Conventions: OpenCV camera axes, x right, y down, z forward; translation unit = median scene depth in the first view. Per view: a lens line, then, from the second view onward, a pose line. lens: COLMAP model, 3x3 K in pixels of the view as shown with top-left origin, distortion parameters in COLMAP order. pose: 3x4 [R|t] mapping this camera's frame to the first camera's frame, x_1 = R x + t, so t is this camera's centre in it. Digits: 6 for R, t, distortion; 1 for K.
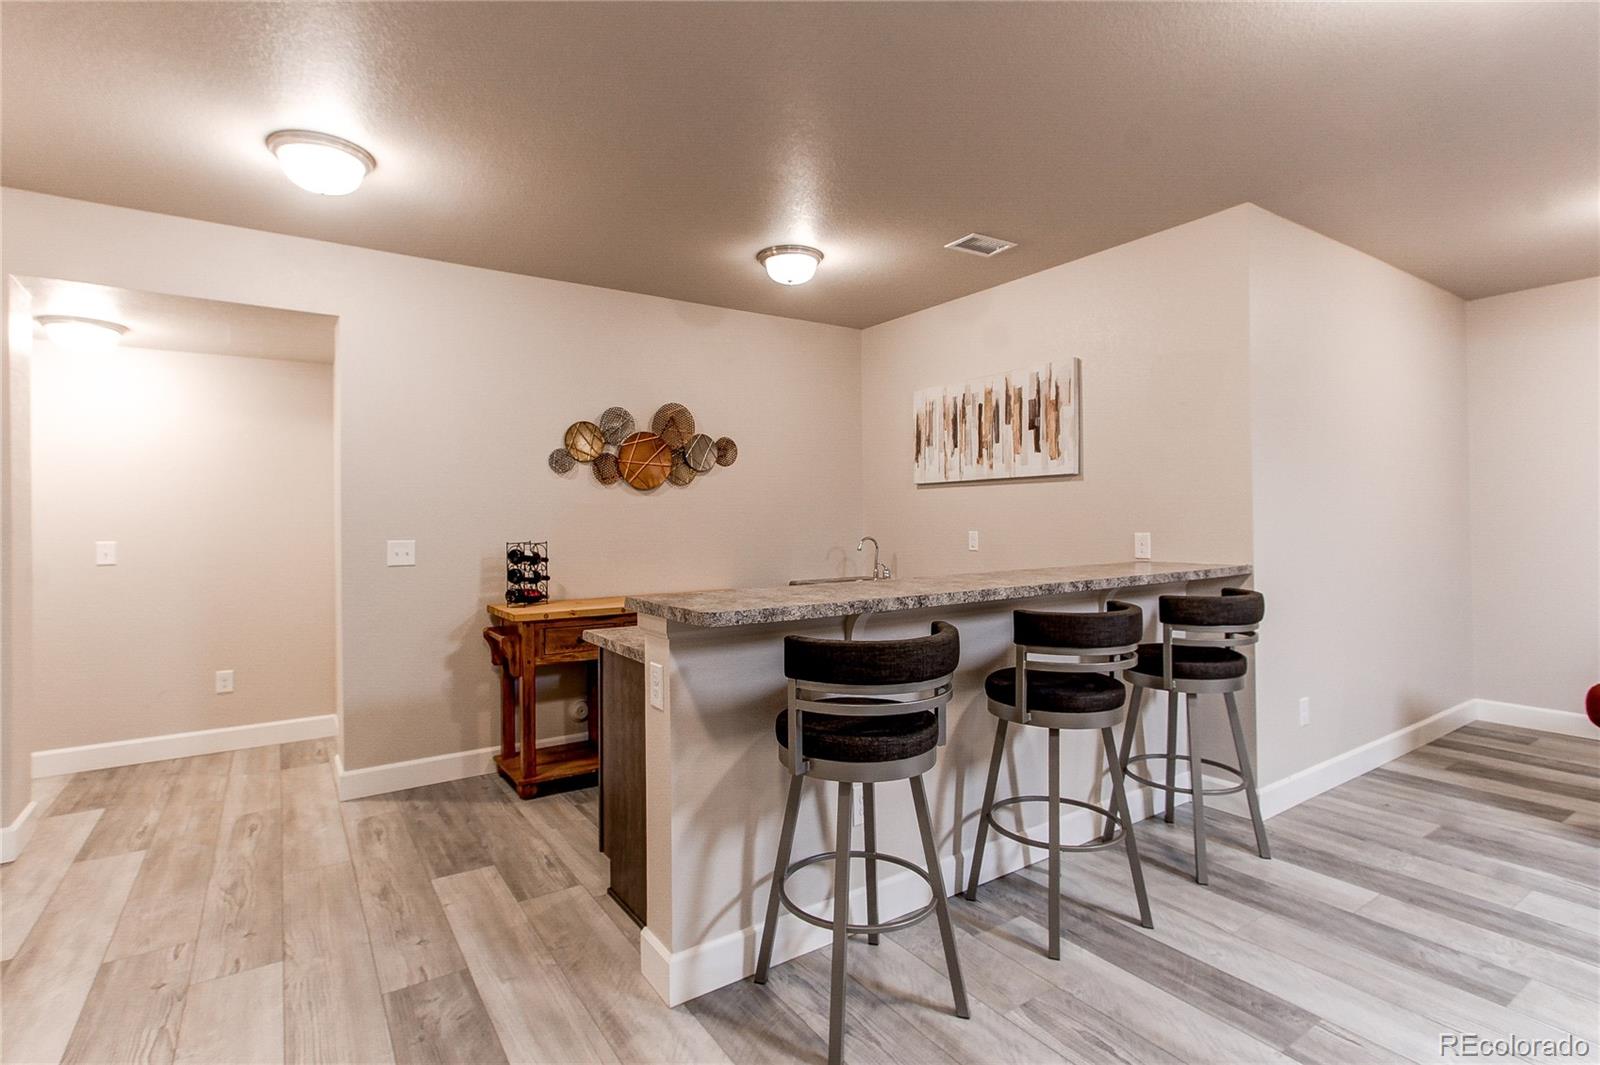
lens RADIAL K [[769.7, 0, 795.0], [0, 769.7, 515.5], [0, 0, 1]] dist [-0.002393, 0.004880]
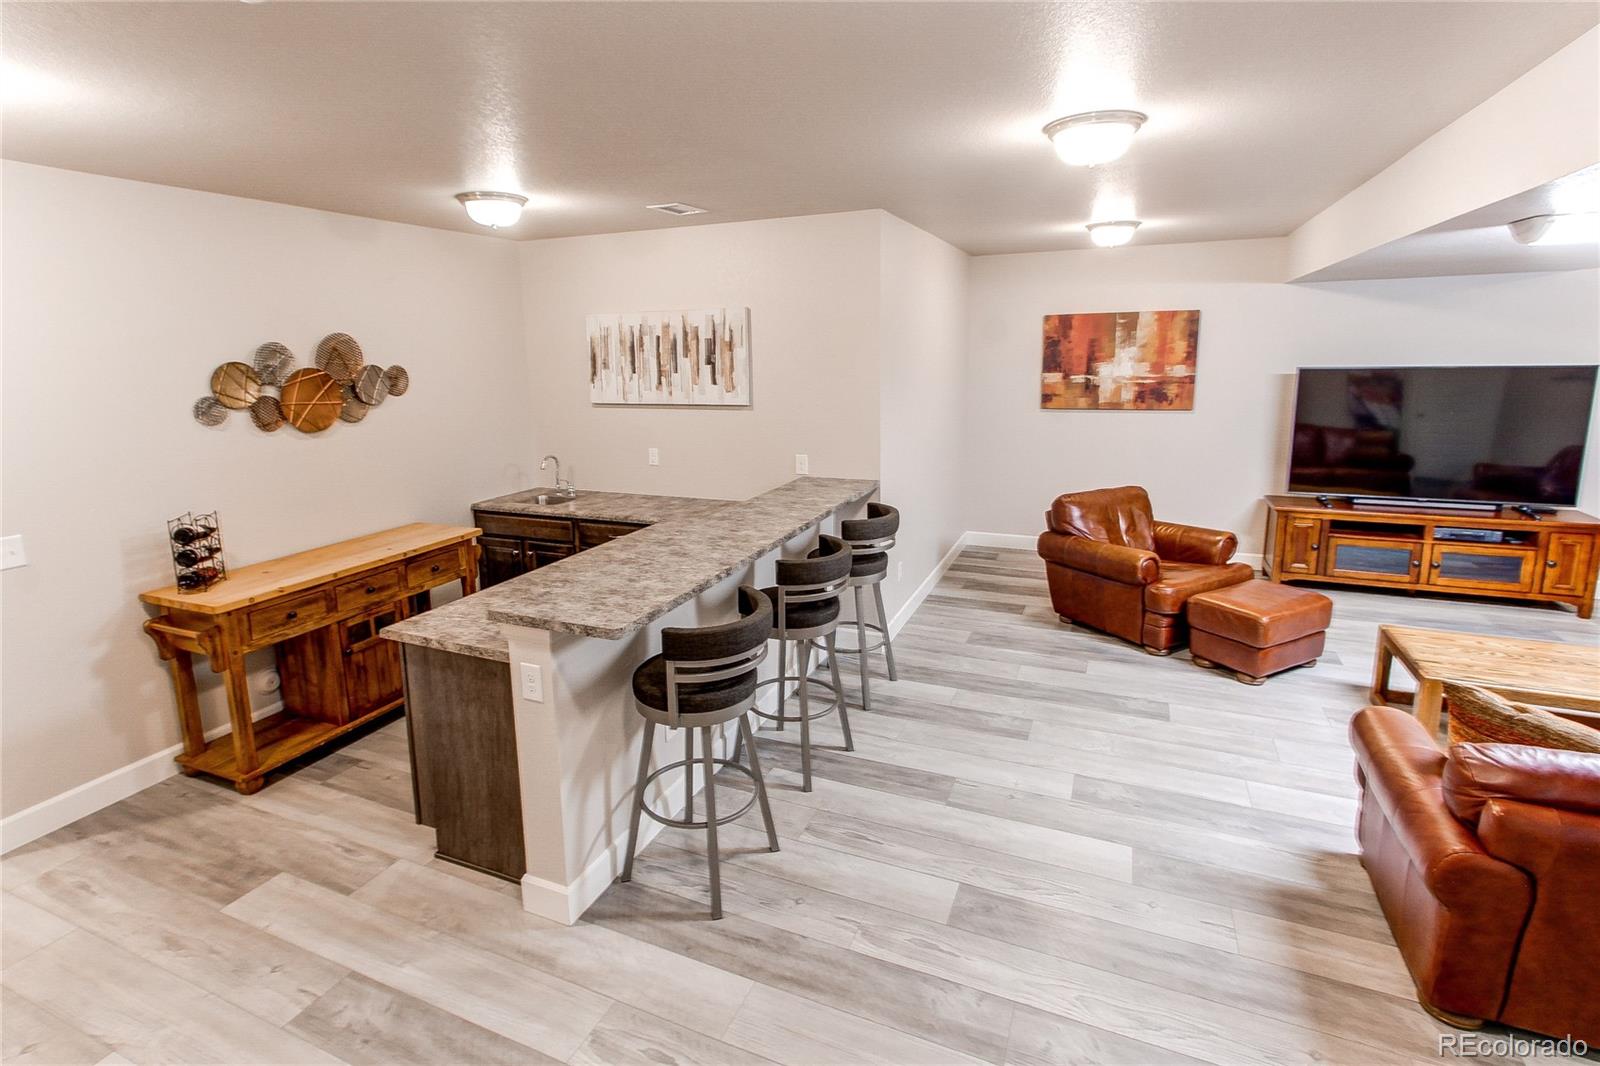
lens RADIAL K [[769.7, 0, 789.1], [0, 769.7, 478.1], [0, 0, 1]] dist [-0.002393, 0.004880]
pose [[0.845621, -0.095887, 0.525101, -0.248373], [0.007538, 0.985780, 0.167871, -0.156618], [-0.533731, -0.137997, 0.834319, -0.071443]]
